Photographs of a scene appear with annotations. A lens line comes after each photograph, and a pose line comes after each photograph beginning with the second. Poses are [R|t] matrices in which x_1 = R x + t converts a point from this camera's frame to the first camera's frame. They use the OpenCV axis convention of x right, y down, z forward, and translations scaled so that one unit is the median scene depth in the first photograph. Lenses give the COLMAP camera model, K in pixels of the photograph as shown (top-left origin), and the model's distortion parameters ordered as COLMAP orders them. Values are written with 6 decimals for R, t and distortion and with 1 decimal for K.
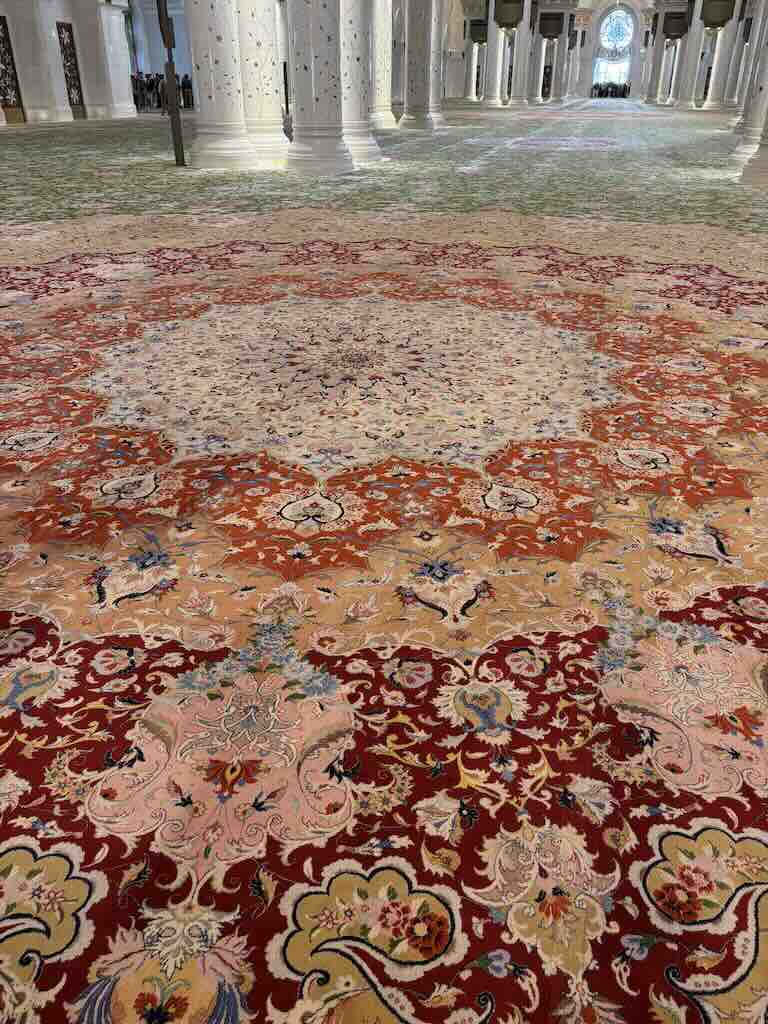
lens RADIAL K [[805.5, 0, 384.0], [0, 805.5, 512.0], [0, 0, 1]] dist [-0.006004, -0.004414]
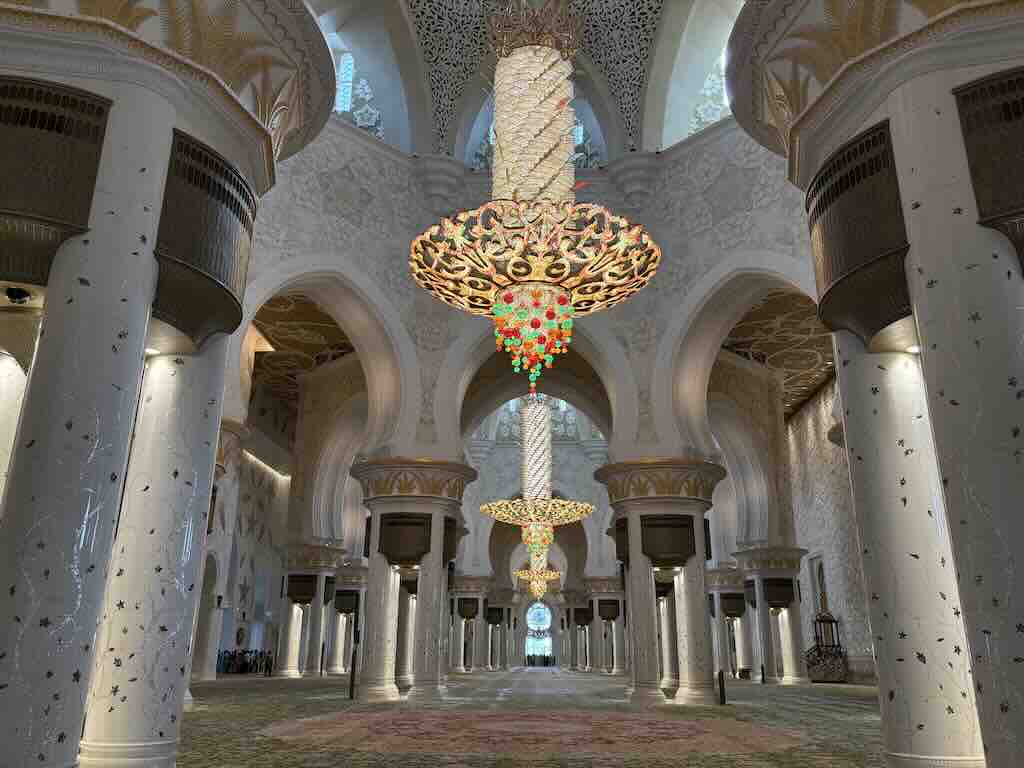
lens RADIAL K [[805.5, 0, 512.0], [0, 805.5, 384.0], [0, 0, 1]] dist [-0.006004, -0.004414]
pose [[0.975456, 0.076969, 0.206305, -0.063850], [0.096845, 0.691471, -0.715883, 0.086197], [-0.197755, 0.718292, 0.667045, -0.167400]]
